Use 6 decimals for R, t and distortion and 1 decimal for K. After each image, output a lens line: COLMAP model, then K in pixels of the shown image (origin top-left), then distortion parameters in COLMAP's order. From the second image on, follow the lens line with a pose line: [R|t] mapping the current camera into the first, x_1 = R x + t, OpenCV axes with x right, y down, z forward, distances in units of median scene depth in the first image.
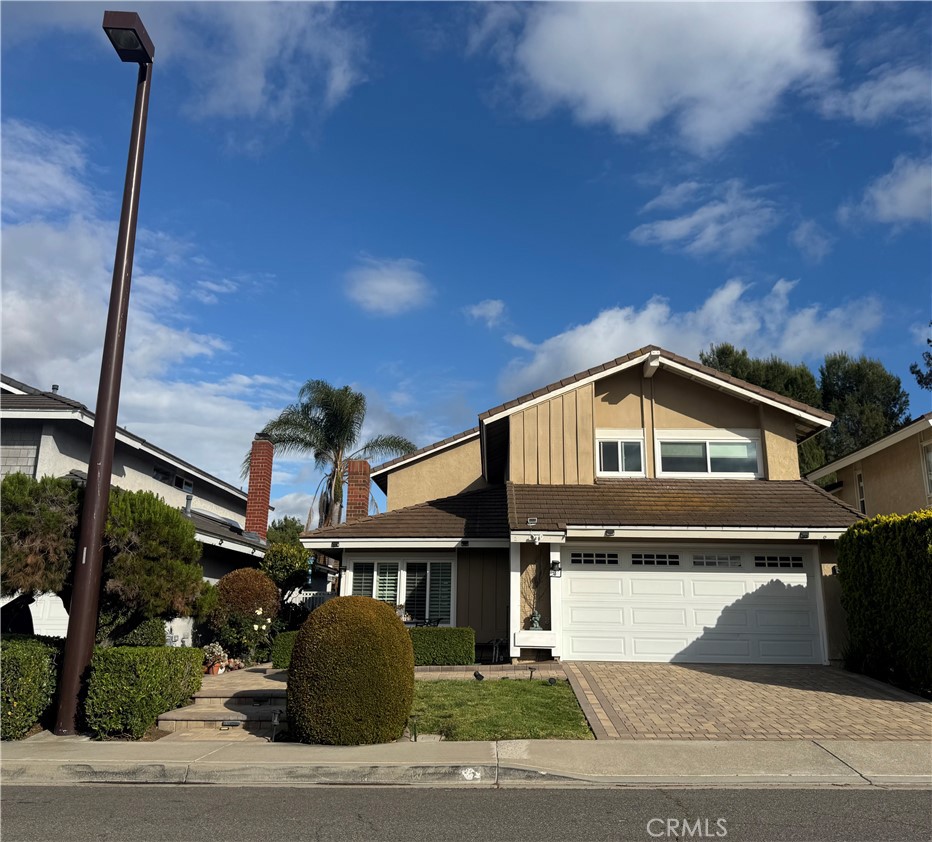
lens RADIAL K [[795.5, 0, 466.7], [0, 795.5, 418.1], [0, 0, 1]] dist [0.137400, 0.000217]
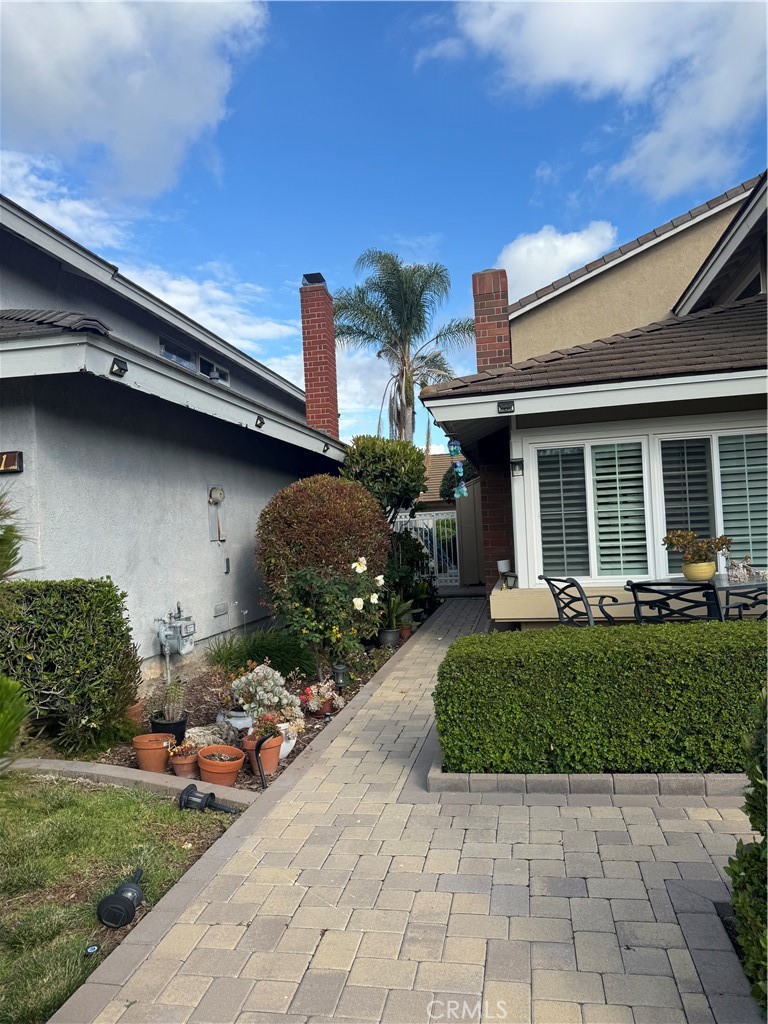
lens RADIAL K [[706.5, 0, 384.8], [0, 706.5, 512.7], [0, 0, 1]] dist [0.001083, 0.000170]
pose [[0.984010, -0.060156, -0.167649, -0.160316], [0.095876, 0.972136, 0.213915, 0.118973], [0.150109, -0.226568, 0.962359, 0.580468]]
